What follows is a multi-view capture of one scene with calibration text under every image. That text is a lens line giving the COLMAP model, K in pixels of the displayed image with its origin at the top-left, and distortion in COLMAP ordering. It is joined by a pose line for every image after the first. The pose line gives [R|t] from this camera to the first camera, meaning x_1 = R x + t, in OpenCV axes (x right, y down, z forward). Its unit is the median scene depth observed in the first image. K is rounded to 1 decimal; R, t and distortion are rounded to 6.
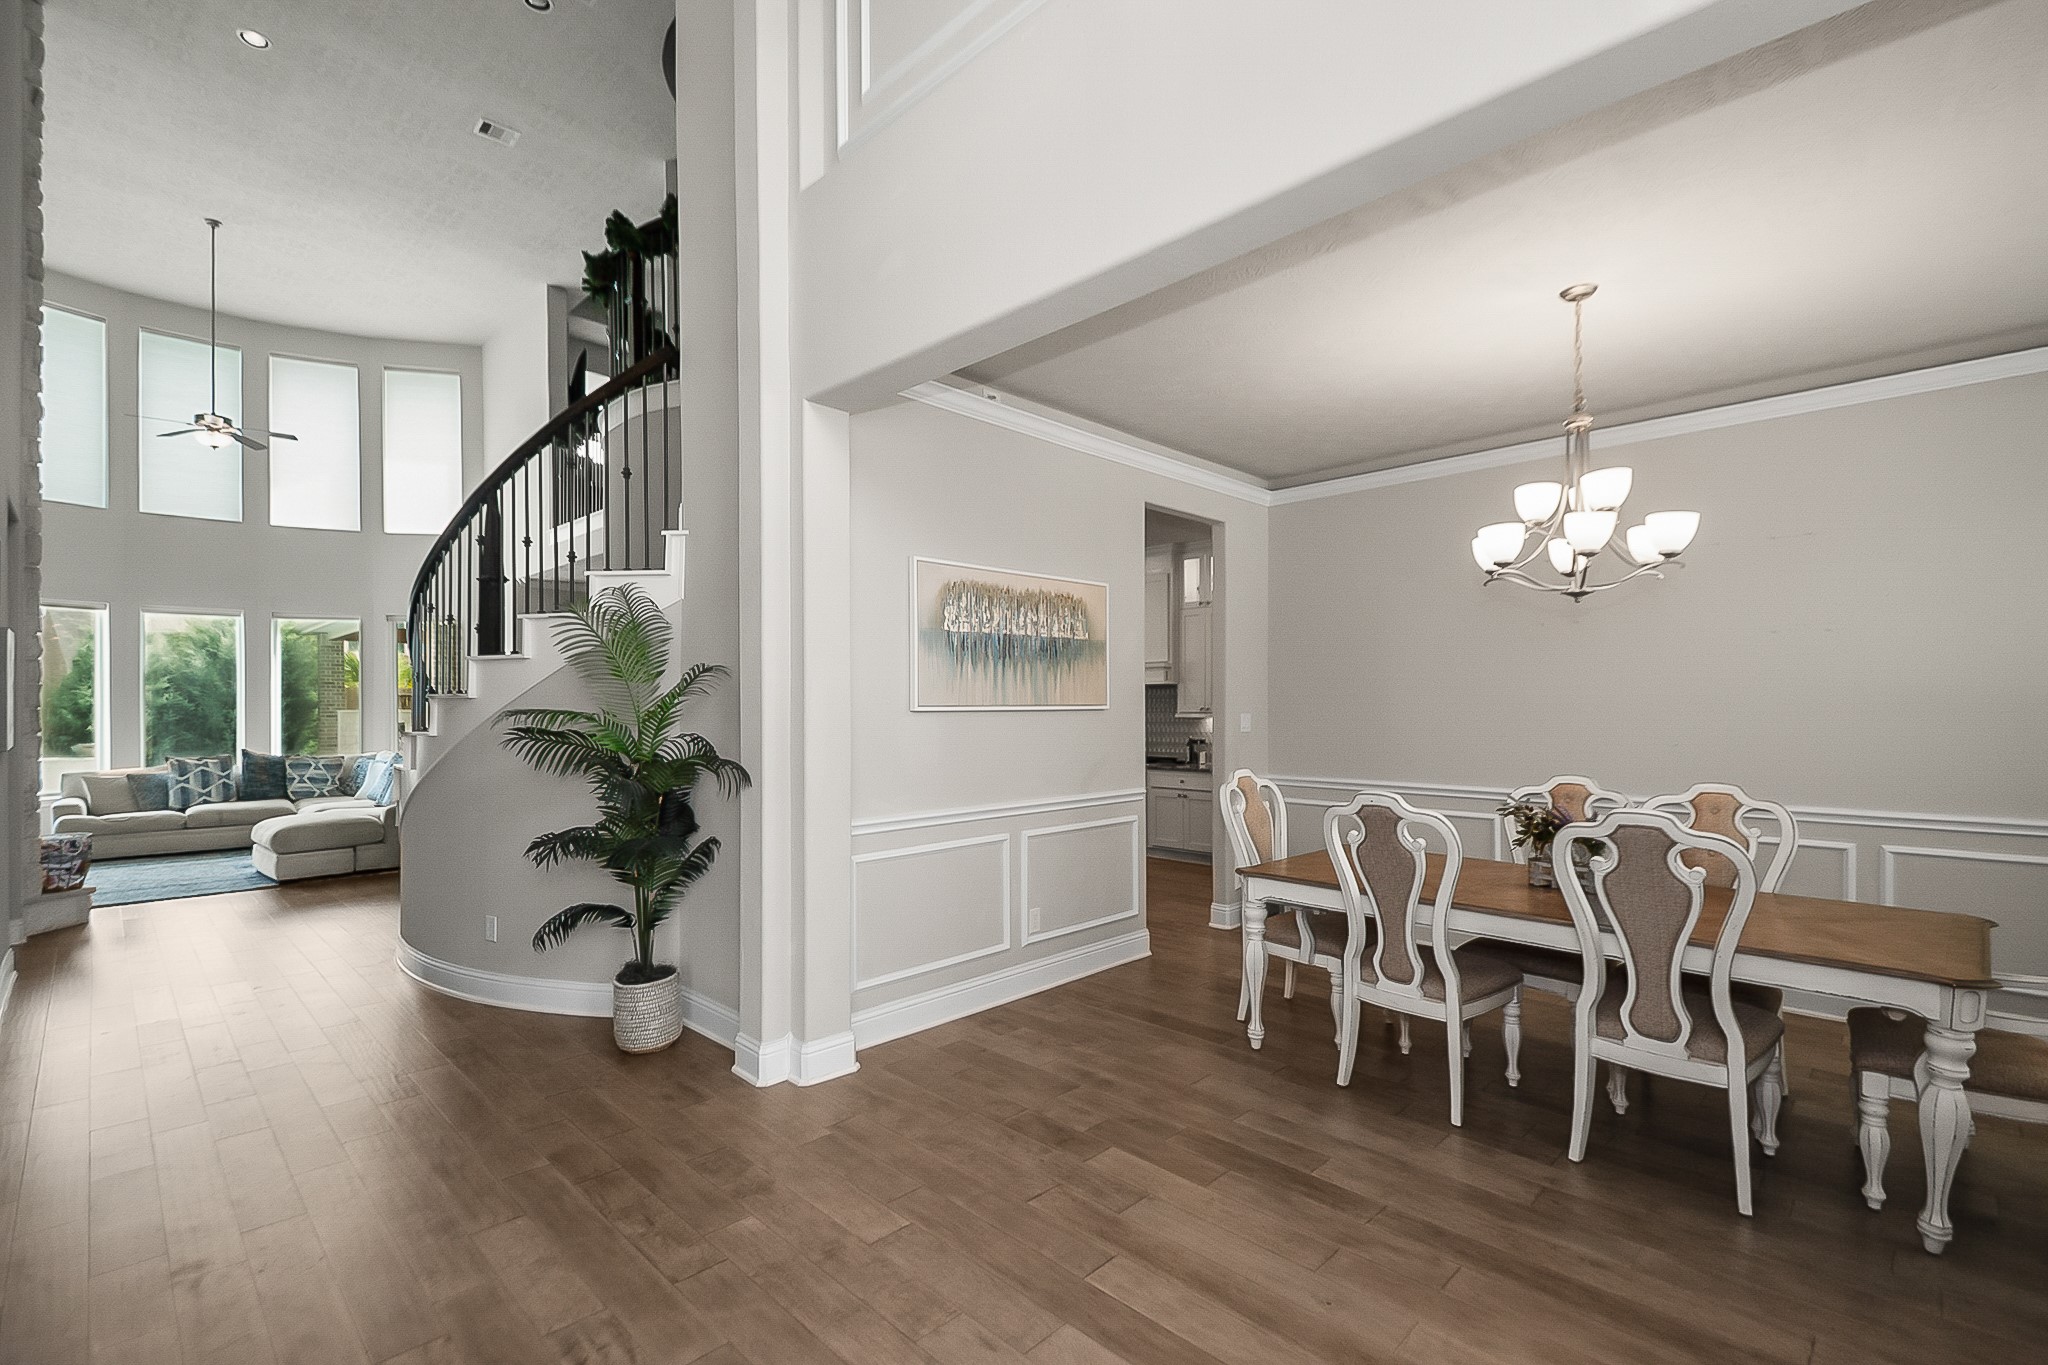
lens RADIAL K [[913.0, 0, 1014.1], [0, 913.0, 699.3], [0, 0, 1]] dist [0.024727, -0.010179]
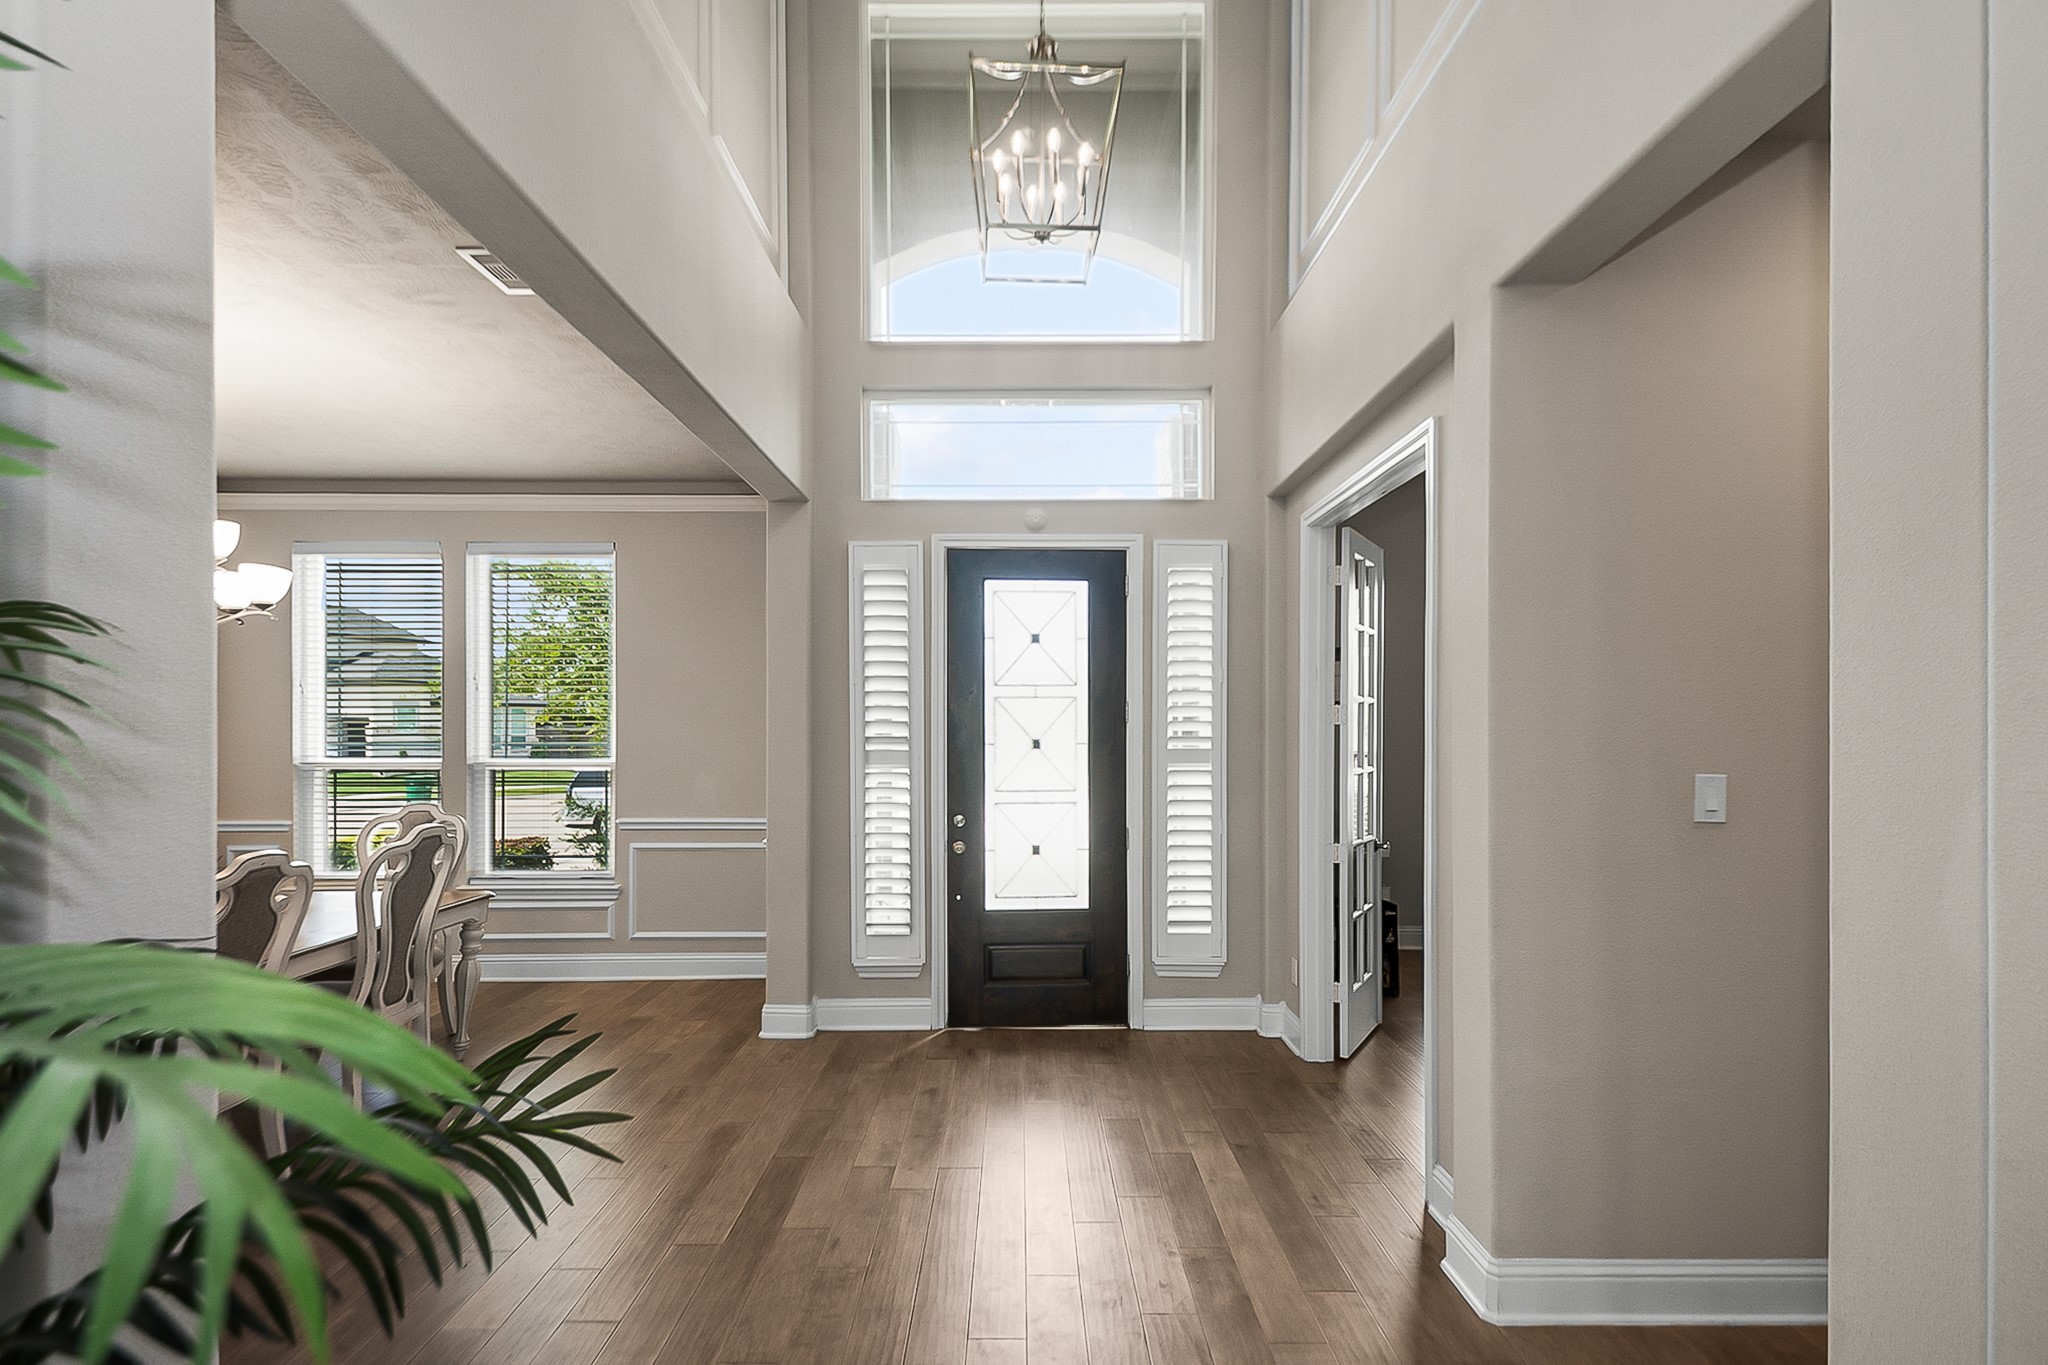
lens RADIAL K [[910.5, 0, 1032.0], [0, 910.5, 689.0], [0, 0, 1]] dist [0.005347, -0.004789]
pose [[-0.709199, 0.006238, 0.704981, -0.865902], [-0.000322, 0.999958, -0.009172, -0.050685], [-0.705009, -0.006732, -0.709167, 1.316105]]
